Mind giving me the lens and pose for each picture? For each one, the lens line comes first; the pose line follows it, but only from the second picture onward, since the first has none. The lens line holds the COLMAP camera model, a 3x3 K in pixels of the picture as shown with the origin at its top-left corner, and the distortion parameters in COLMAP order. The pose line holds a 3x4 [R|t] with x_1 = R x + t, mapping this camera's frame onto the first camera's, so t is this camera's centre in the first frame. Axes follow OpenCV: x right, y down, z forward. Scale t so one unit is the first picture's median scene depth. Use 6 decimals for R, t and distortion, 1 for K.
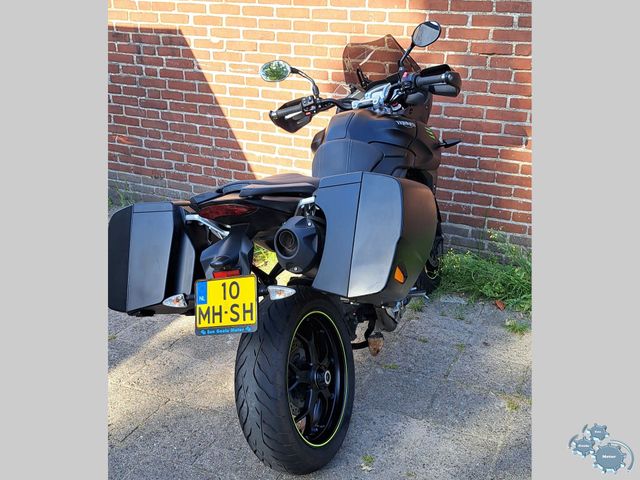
lens RADIAL K [[673.4, 0, 323.3], [0, 673.4, 258.0], [0, 0, 1]] dist [0.049466, 0.000000]
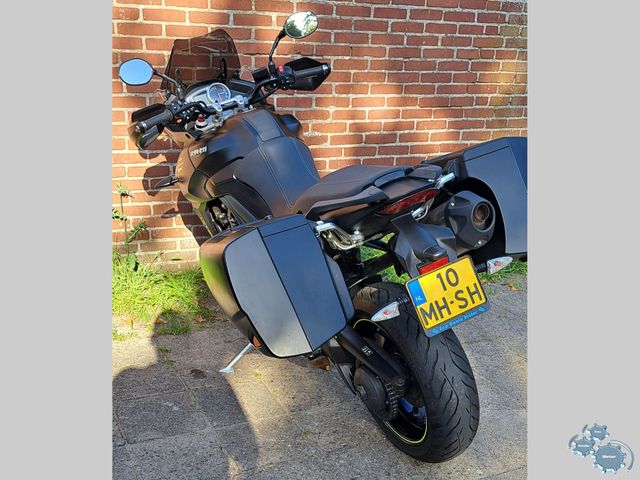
lens RADIAL K [[704.9, 0, 303.5], [0, 704.9, 318.3], [0, 0, 1]] dist [0.046957, 0.000000]
pose [[0.660486, -0.271669, 0.699968, -0.545714], [0.257088, 0.957723, 0.129121, -0.044123], [-0.705453, 0.094670, 0.702405, 0.251305]]
